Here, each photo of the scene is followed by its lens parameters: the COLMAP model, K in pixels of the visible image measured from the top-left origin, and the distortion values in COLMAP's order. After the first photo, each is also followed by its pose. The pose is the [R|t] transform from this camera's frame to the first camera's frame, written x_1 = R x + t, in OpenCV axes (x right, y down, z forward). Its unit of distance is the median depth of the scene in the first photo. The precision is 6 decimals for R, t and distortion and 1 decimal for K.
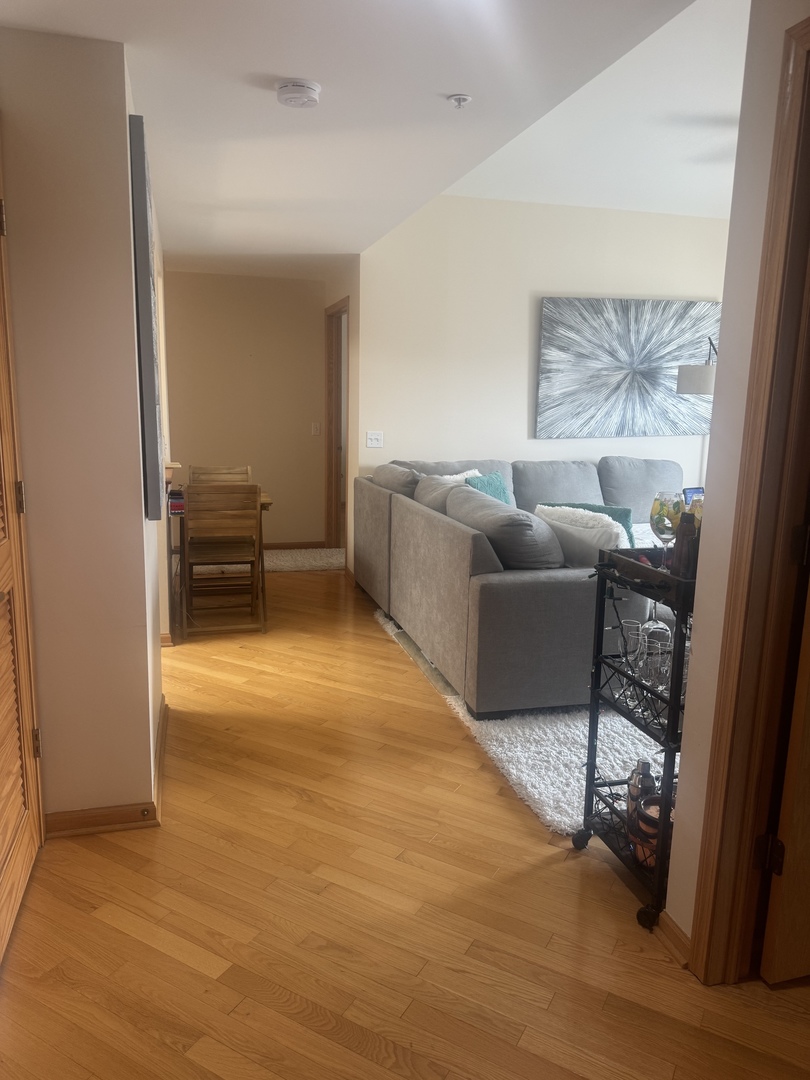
lens RADIAL K [[771.2, 0, 398.0], [0, 771.2, 541.6], [0, 0, 1]] dist [0.024449, -0.037565]
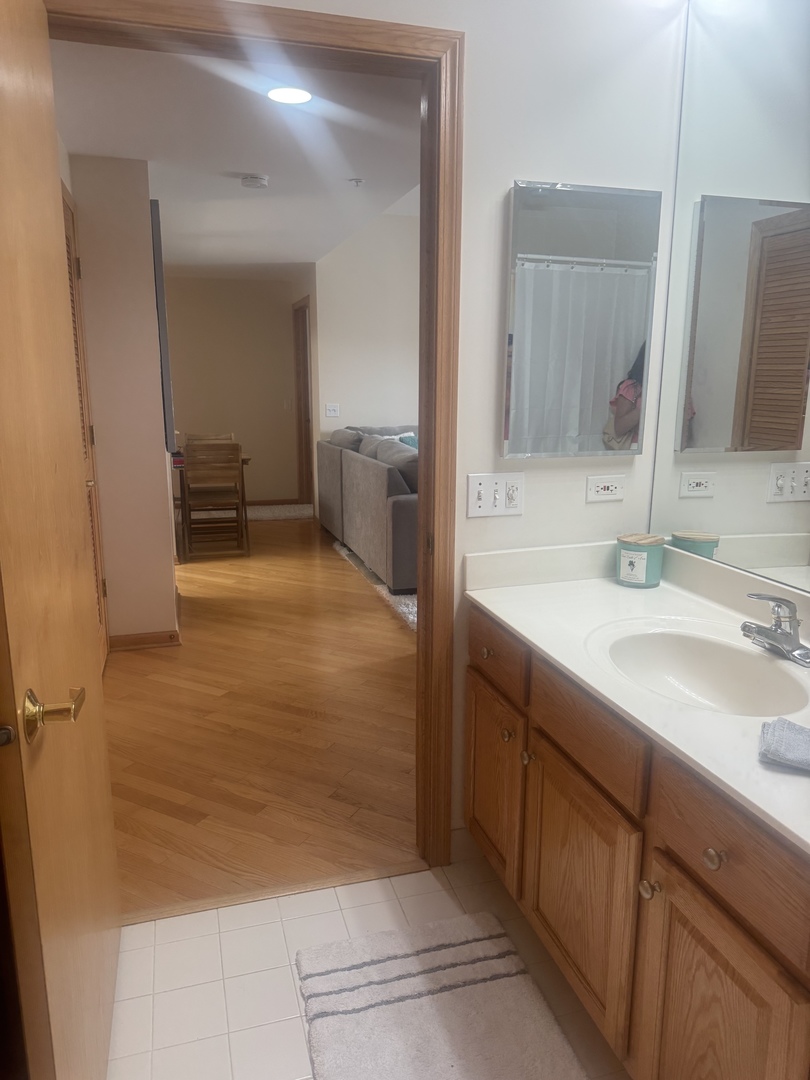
lens RADIAL K [[761.5, 0, 402.3], [0, 761.5, 547.5], [0, 0, 1]] dist [0.023290, -0.026717]
pose [[0.999470, -0.023716, 0.022304, 0.061915], [0.023047, 0.999291, 0.029776, 0.069055], [-0.022995, -0.029246, 0.999308, -0.305633]]
